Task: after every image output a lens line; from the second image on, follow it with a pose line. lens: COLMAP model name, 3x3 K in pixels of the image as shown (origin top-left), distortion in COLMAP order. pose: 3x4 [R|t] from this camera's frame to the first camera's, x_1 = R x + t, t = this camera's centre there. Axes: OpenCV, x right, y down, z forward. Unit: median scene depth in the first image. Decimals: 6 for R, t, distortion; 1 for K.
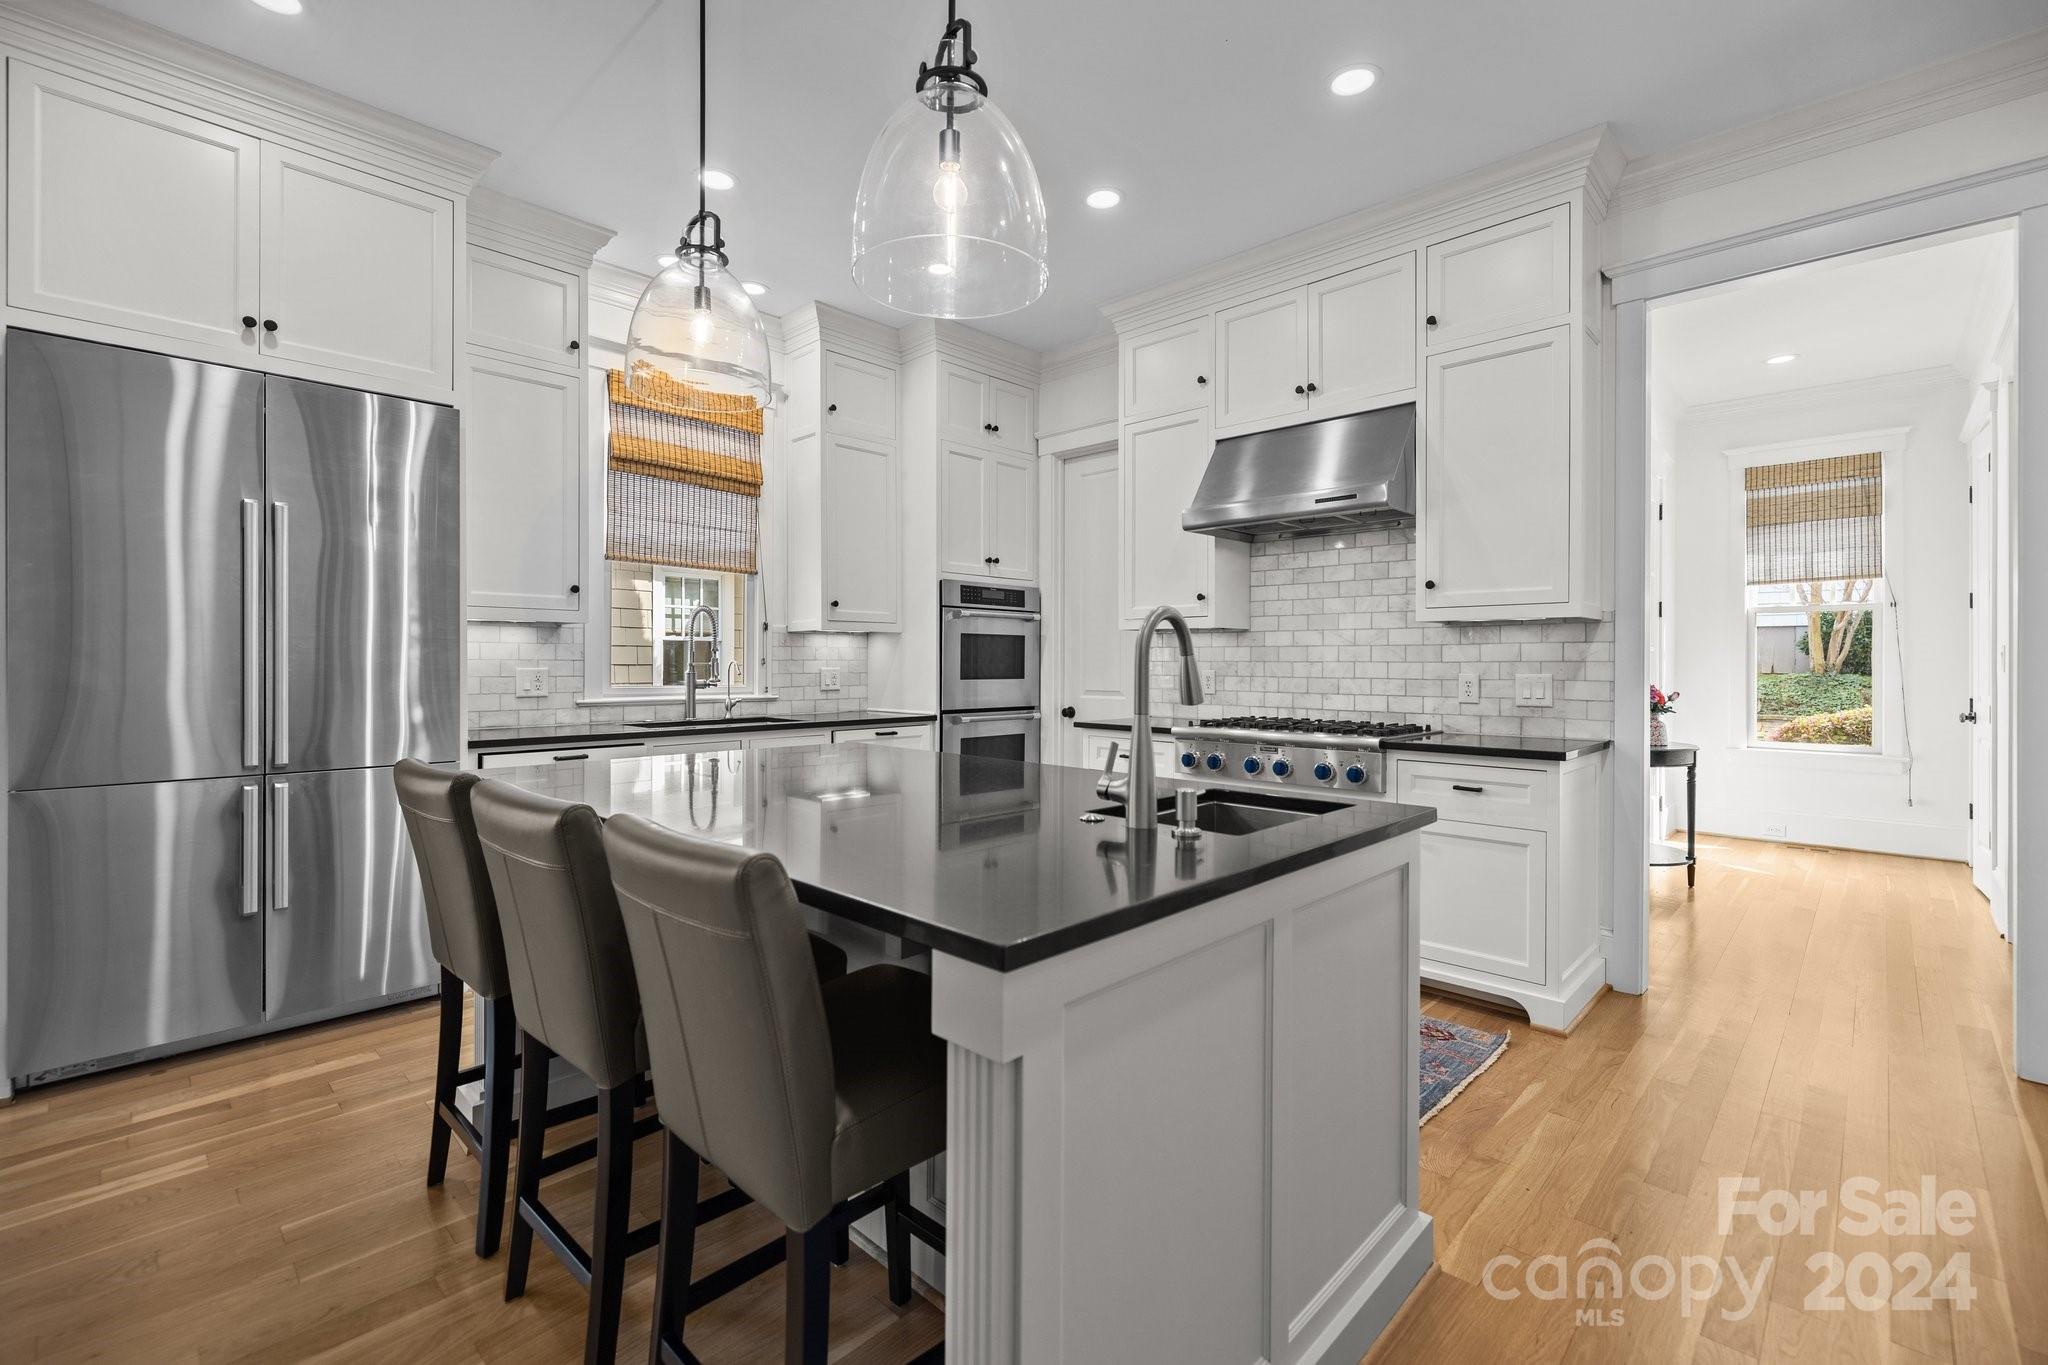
lens RADIAL K [[882.0, 0, 1030.9], [0, 882.0, 669.9], [0, 0, 1]] dist [0.004939, -0.000756]
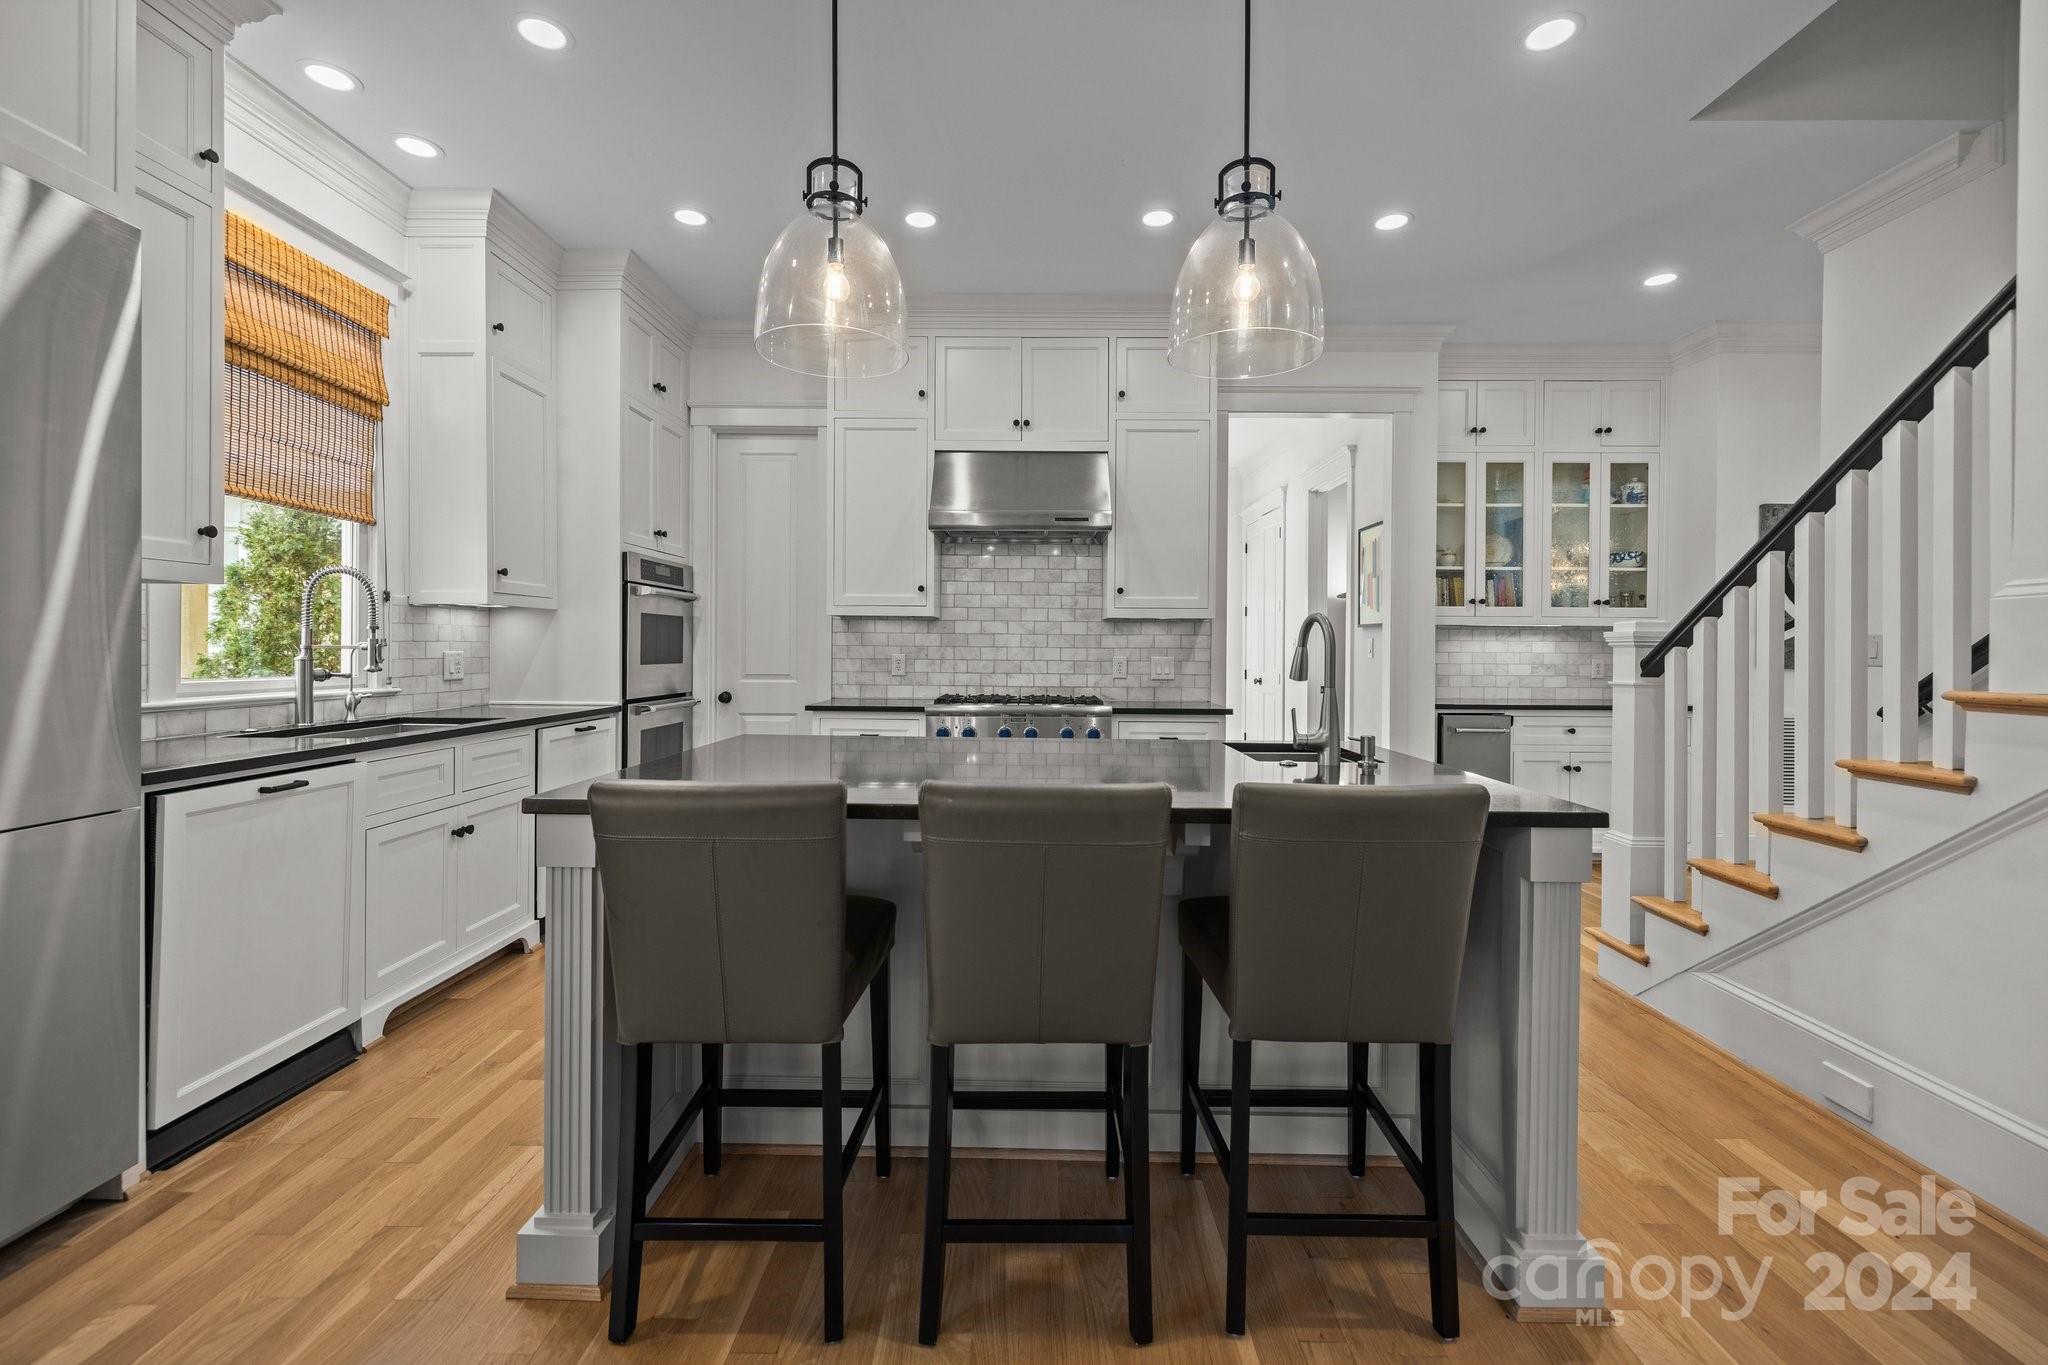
lens RADIAL K [[882.0, 0, 1017.5], [0, 882.0, 654.9], [0, 0, 1]] dist [0.004939, -0.000756]
pose [[0.732308, -0.002084, 0.680970, -0.426246], [-0.001021, 0.999991, 0.004157, -0.003200], [-0.680972, -0.003739, 0.732299, 0.090758]]
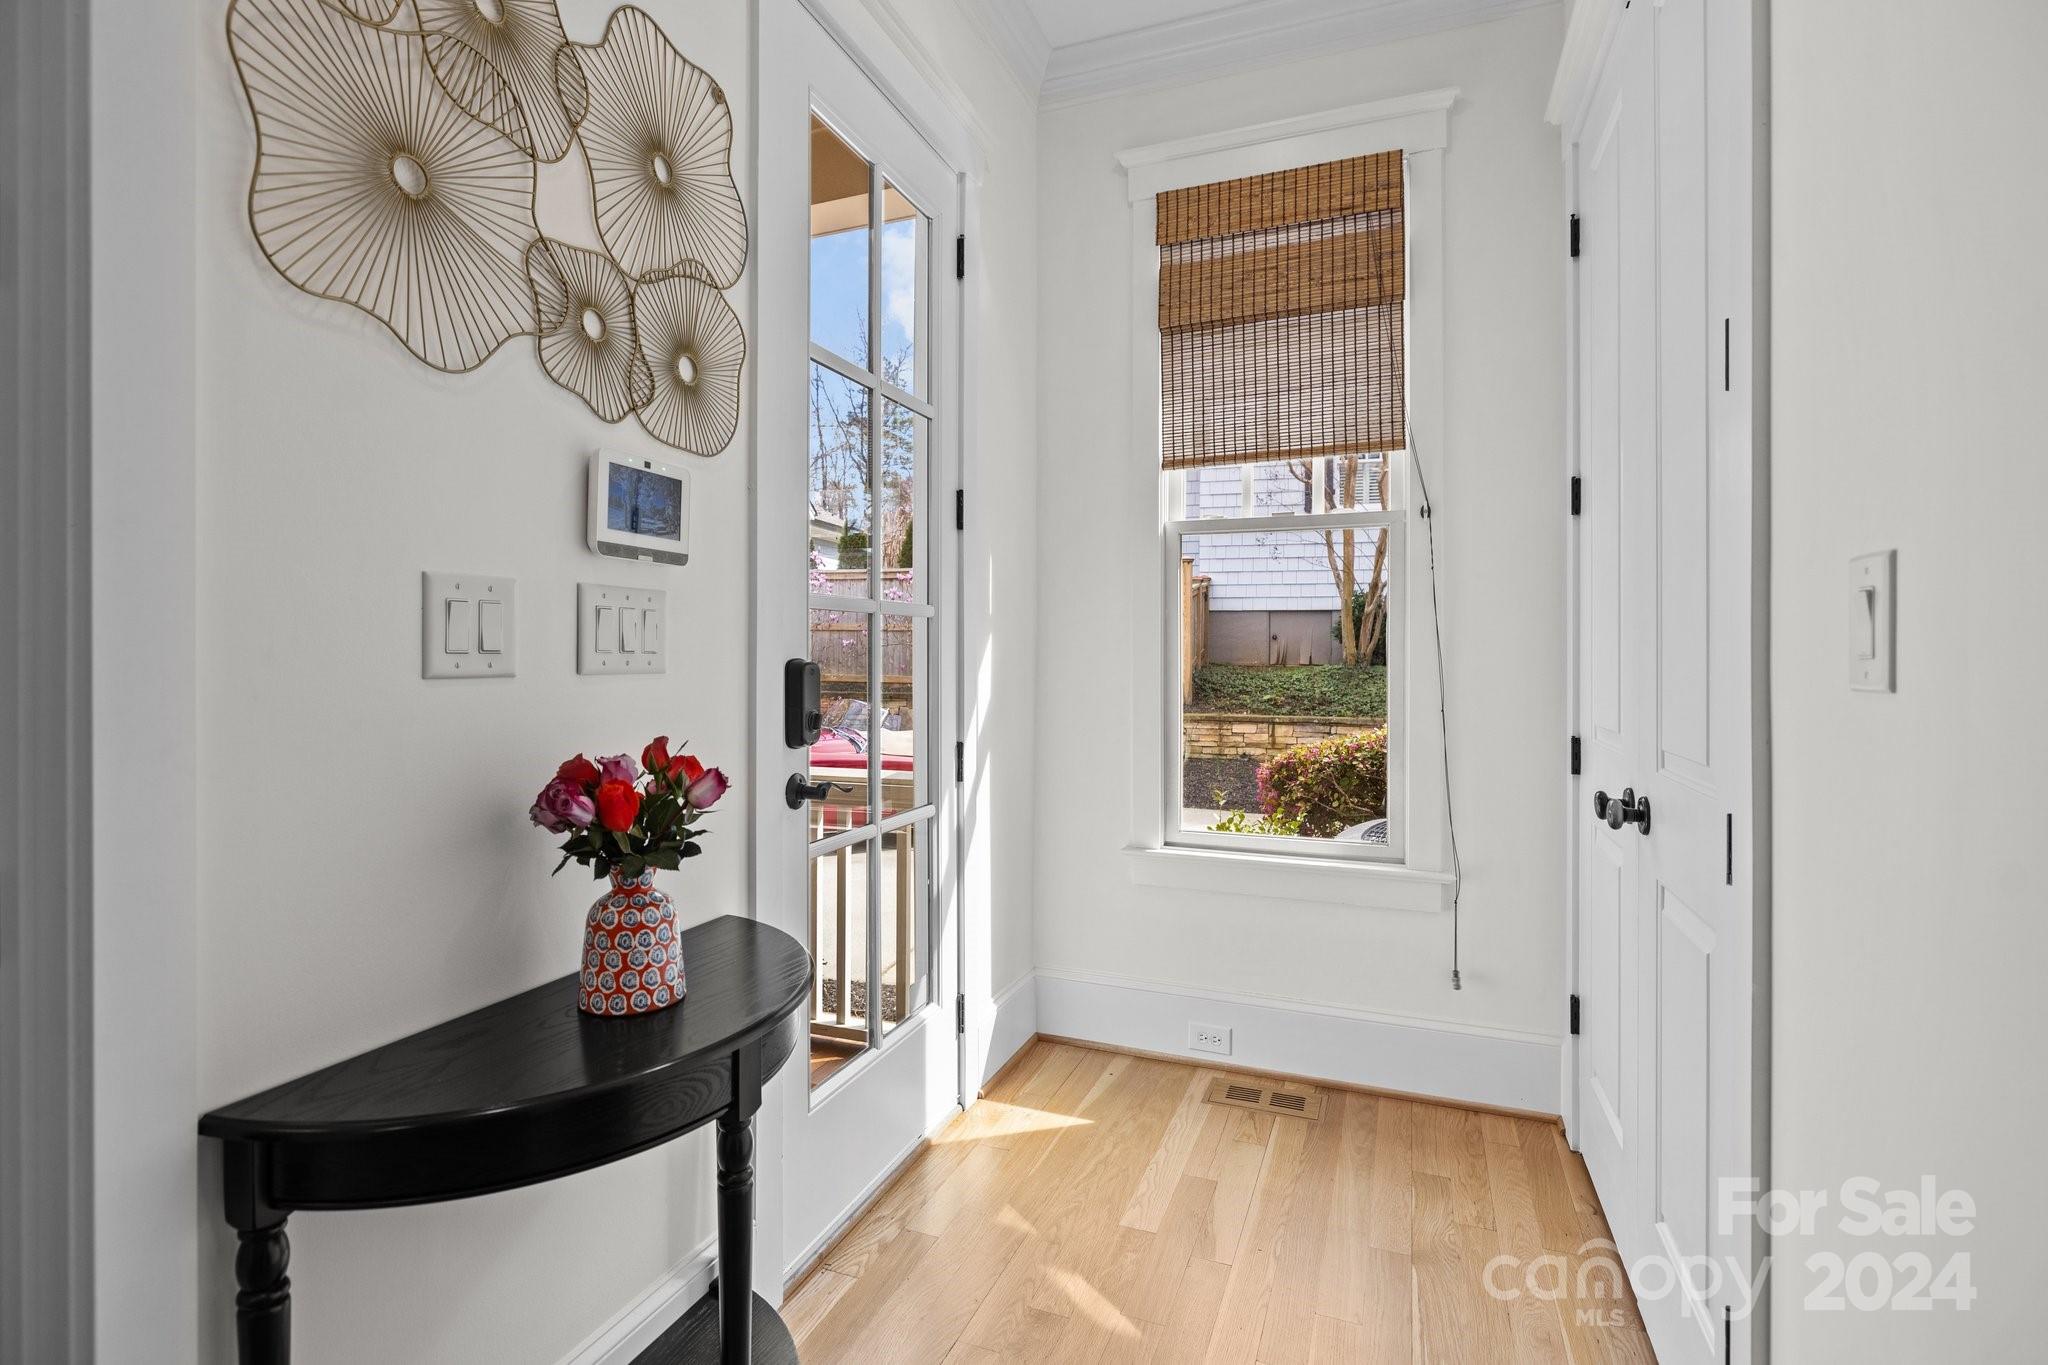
lens RADIAL K [[990.6, 0, 1014.0], [0, 990.6, 668.6], [0, 0, 1]] dist [0.003923, 0.000144]
pose [[0.926042, -0.007543, 0.377344, 0.728263], [0.005072, 0.999959, 0.007541, -0.003793], [-0.377385, -0.005070, 0.926042, 0.755175]]
